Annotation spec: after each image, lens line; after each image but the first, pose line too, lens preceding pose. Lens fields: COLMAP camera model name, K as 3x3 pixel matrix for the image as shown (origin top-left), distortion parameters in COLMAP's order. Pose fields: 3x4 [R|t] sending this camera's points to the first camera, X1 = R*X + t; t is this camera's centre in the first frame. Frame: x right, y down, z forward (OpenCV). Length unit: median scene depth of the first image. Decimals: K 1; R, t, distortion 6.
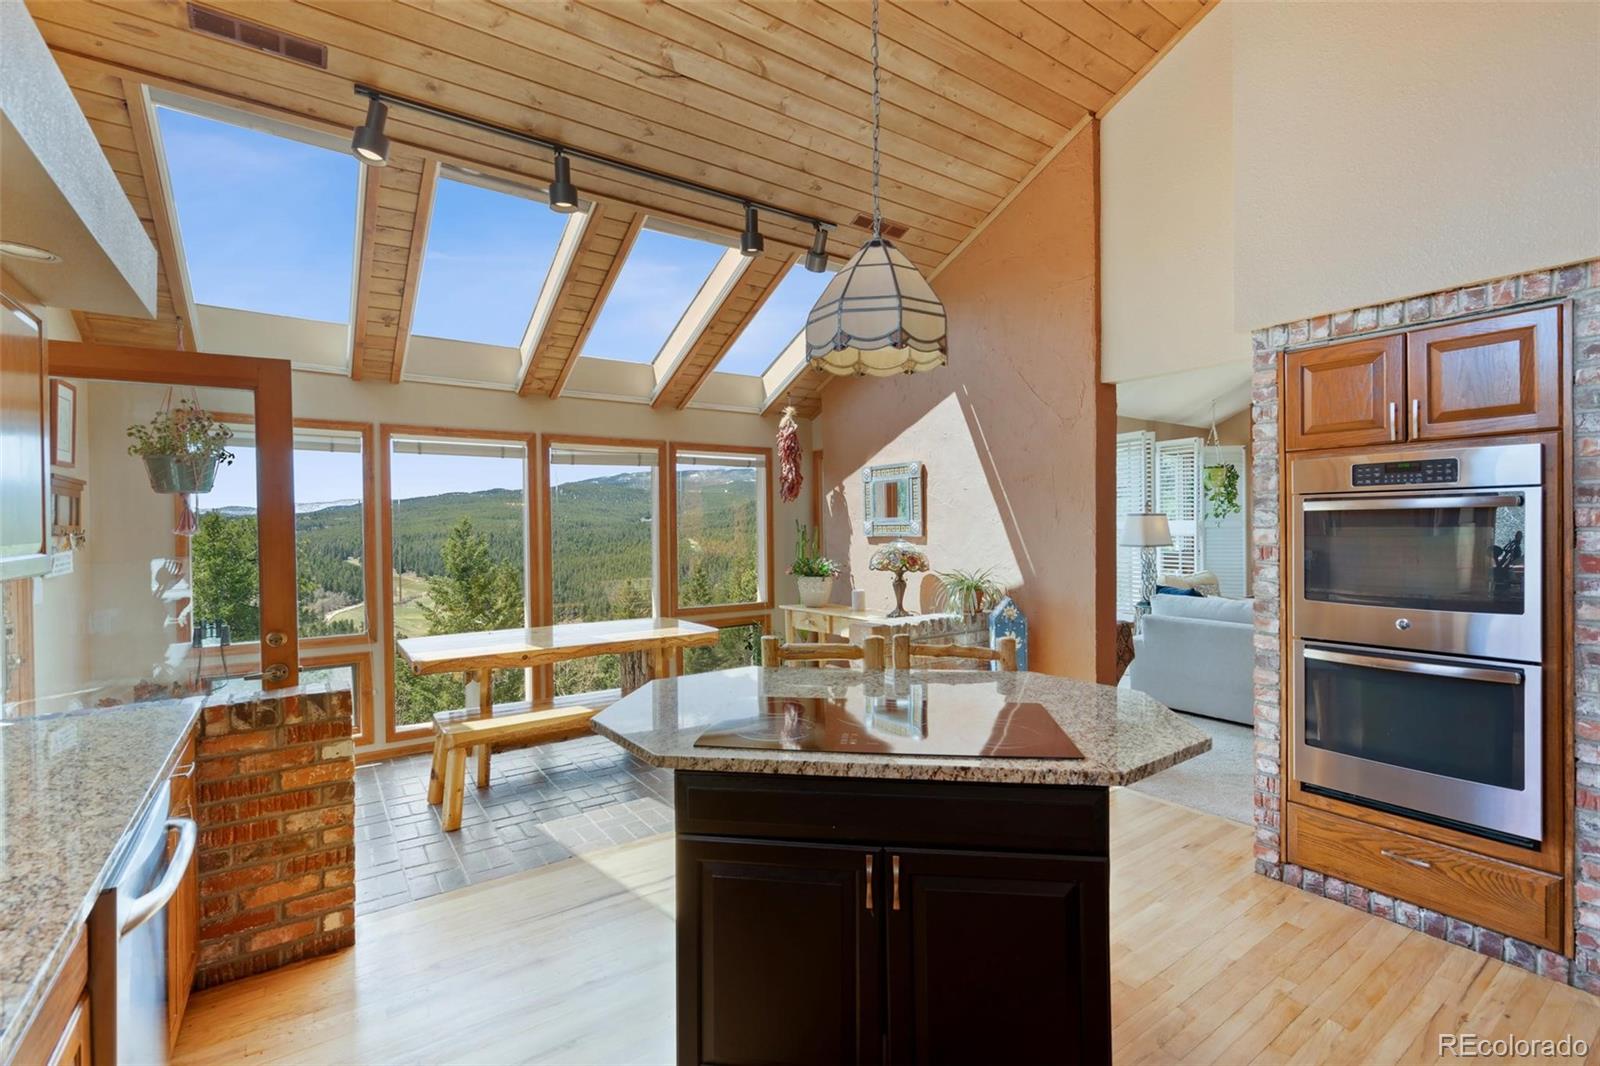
lens RADIAL K [[704.1, 0, 809.1], [0, 704.1, 535.8], [0, 0, 1]] dist [0.001131, 0.000397]
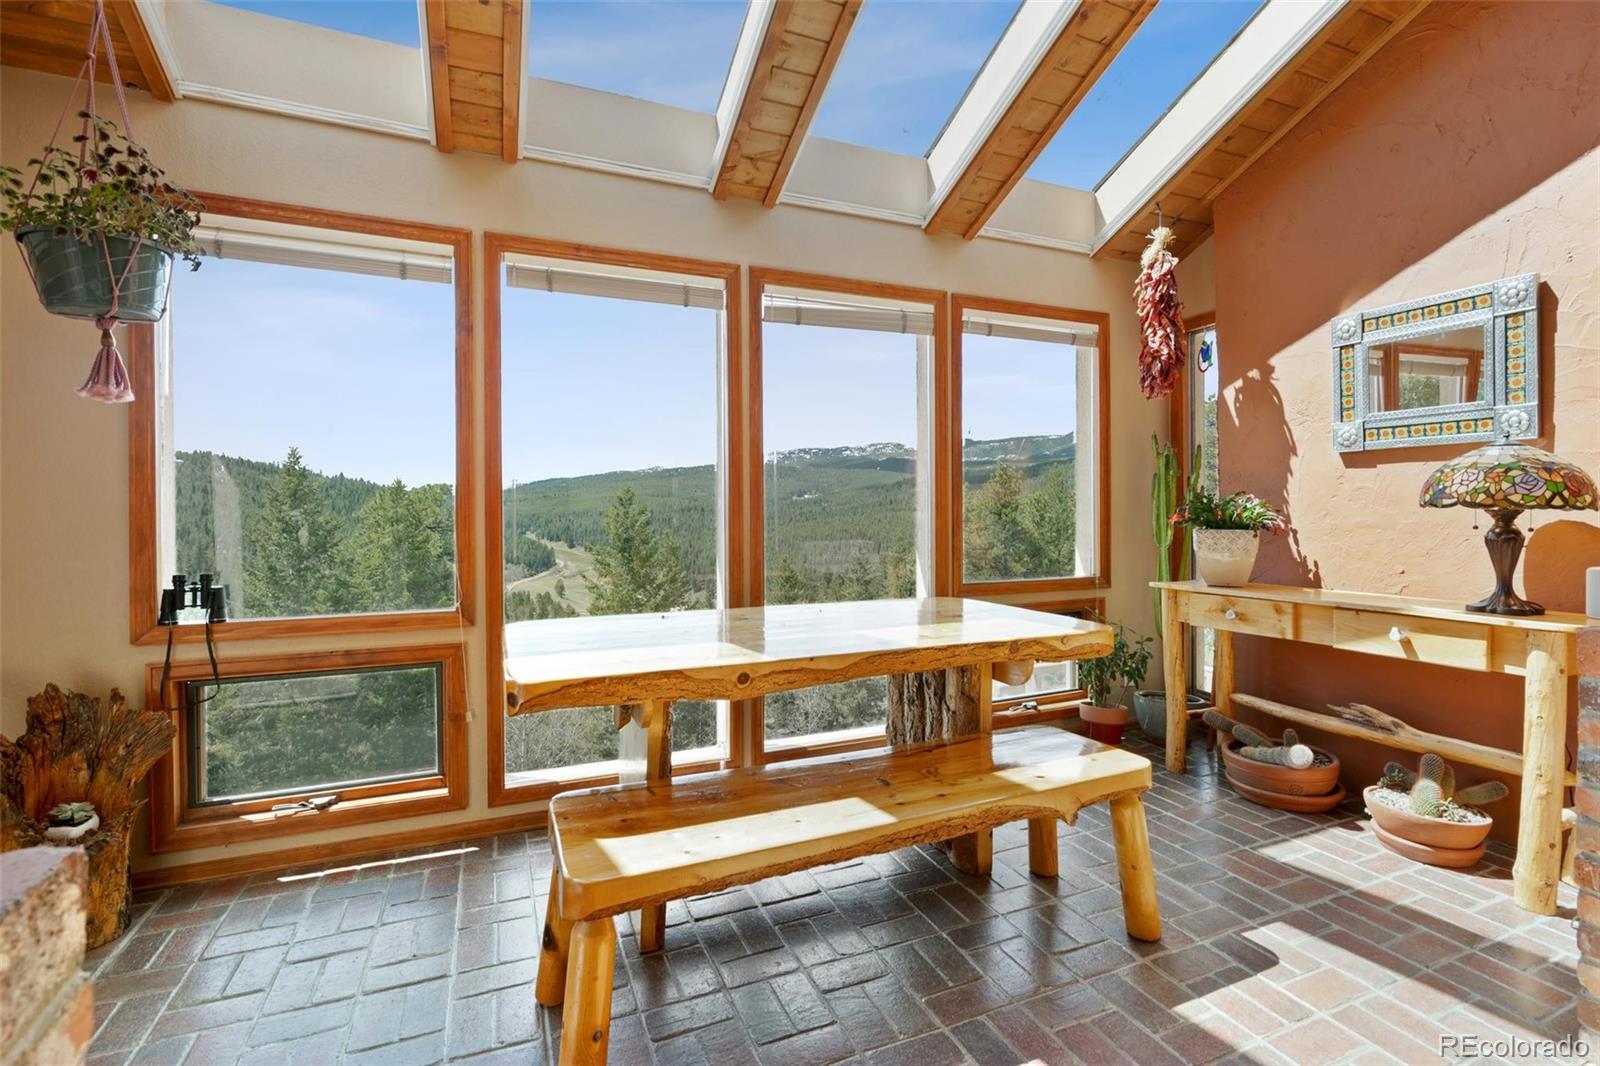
lens RADIAL K [[740.2, 0, 803.6], [0, 740.2, 504.3], [0, 0, 1]] dist [-0.005996, -0.000385]
pose [[0.975516, 0.003430, -0.219900, -0.201969], [-0.006437, 0.999895, -0.012957, 0.053143], [0.219832, 0.014056, 0.975436, 0.422967]]
